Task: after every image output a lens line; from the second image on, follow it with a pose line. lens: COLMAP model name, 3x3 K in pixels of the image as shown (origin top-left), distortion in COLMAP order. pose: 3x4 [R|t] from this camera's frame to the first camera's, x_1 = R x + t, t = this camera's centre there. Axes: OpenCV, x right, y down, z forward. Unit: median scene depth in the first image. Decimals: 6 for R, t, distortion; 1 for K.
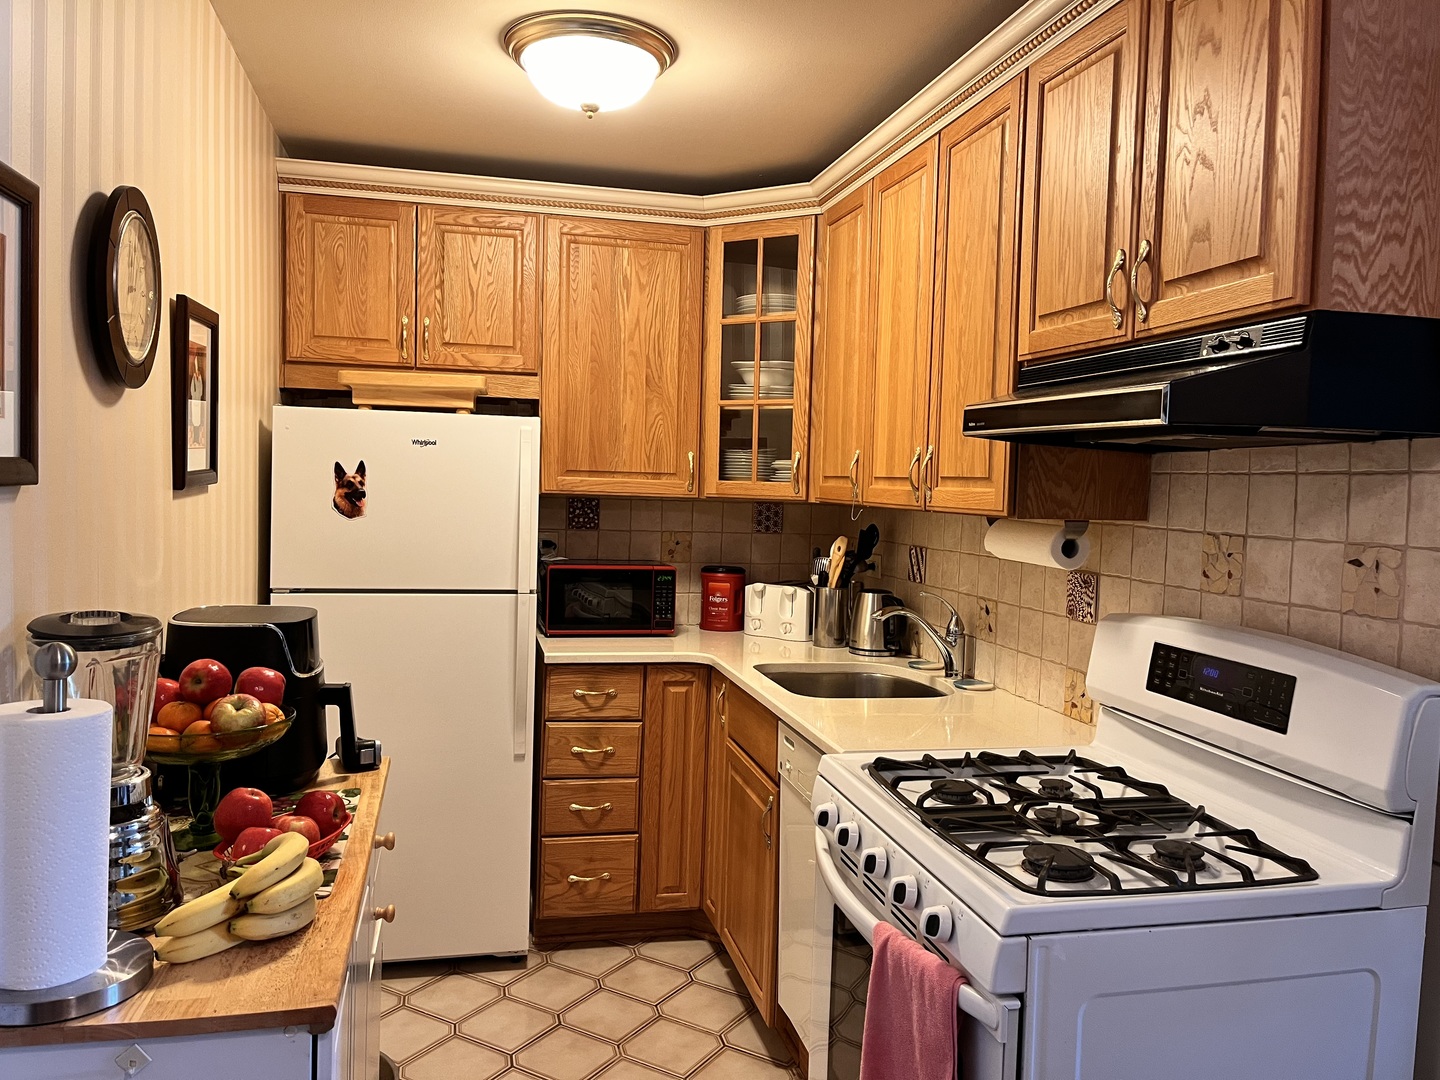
lens RADIAL K [[1092.0, 0, 722.7], [0, 1092.0, 541.0], [0, 0, 1]] dist [0.050112, -0.072859]
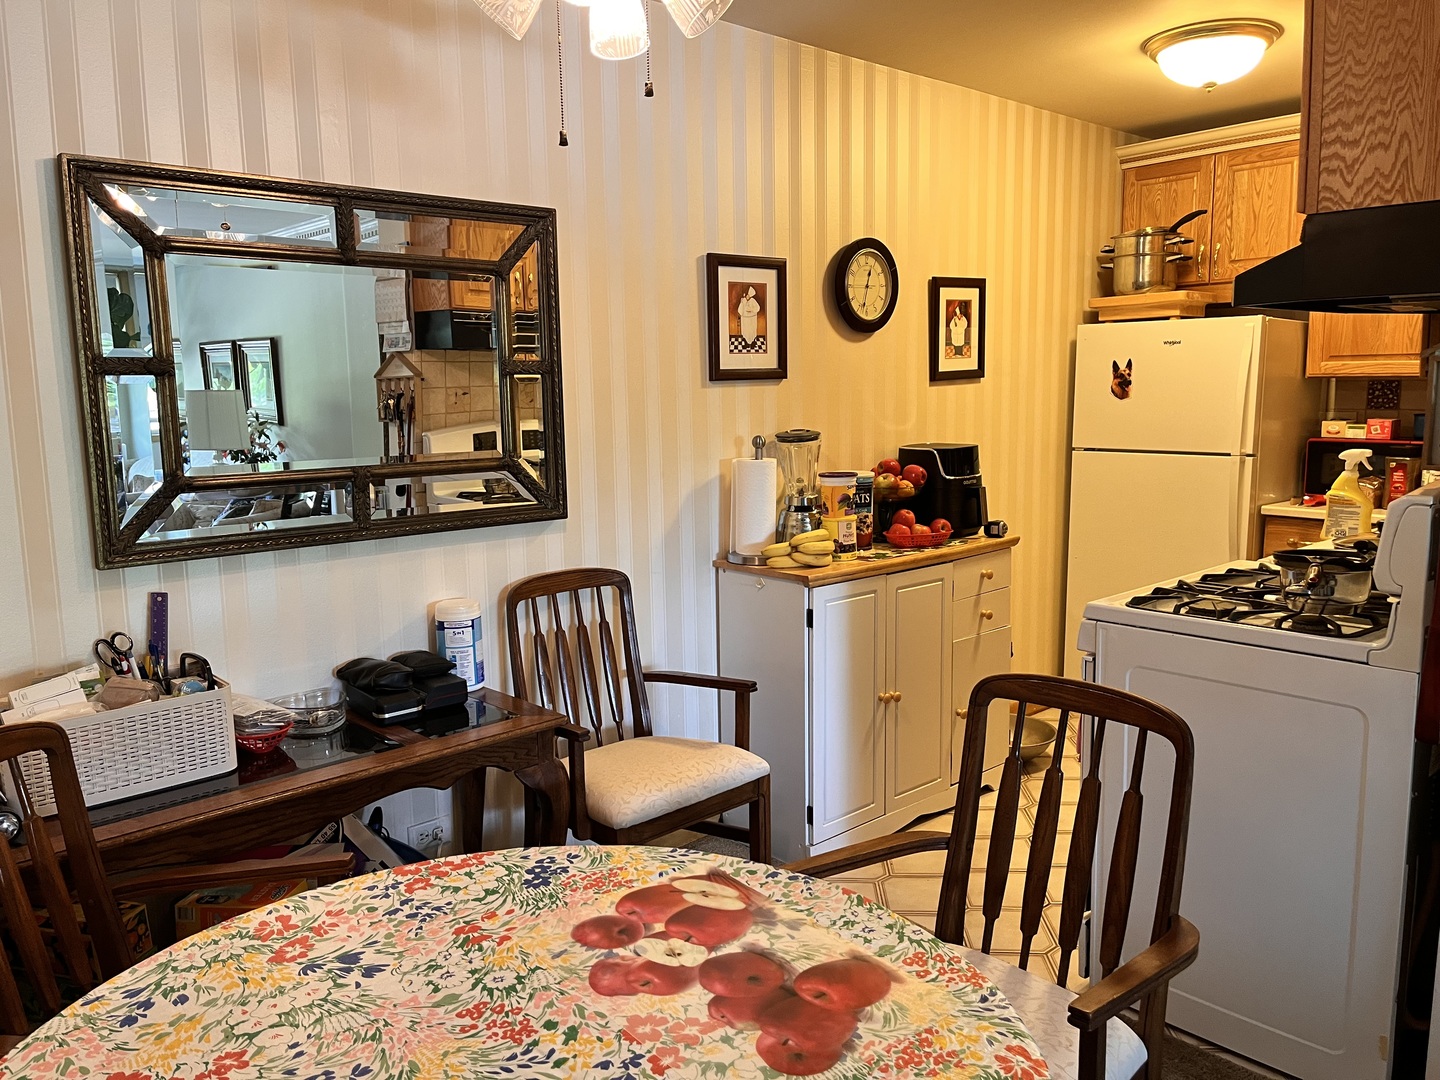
lens RADIAL K [[1092.0, 0, 723.7], [0, 1092.0, 538.0], [0, 0, 1]] dist [0.050112, -0.072859]
pose [[0.478990, 0.087149, -0.873484, 1.414991], [-0.017606, 0.995813, 0.089699, 0.082374], [0.877644, -0.027587, 0.478519, -0.315422]]
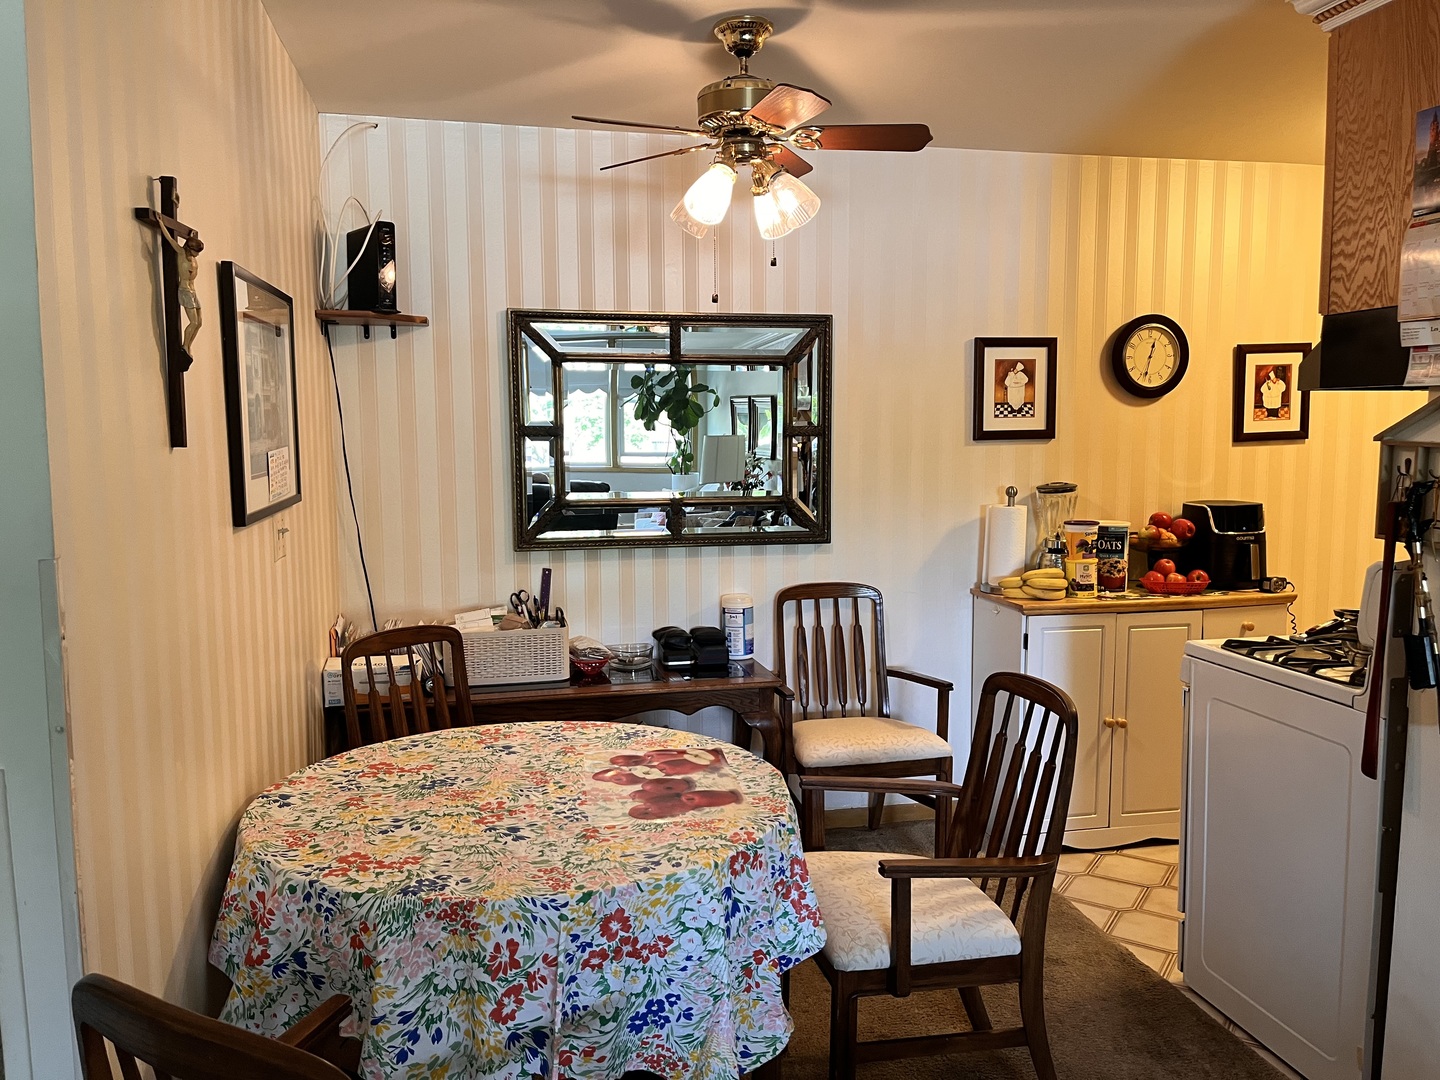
lens RADIAL K [[1092.0, 0, 721.5], [0, 1092.0, 544.4], [0, 0, 1]] dist [0.050112, -0.072859]
pose [[-0.023790, 0.076748, -0.996767, 2.165133], [-0.050918, 0.995662, 0.077878, 0.042017], [0.998419, 0.052606, -0.019779, 0.166821]]
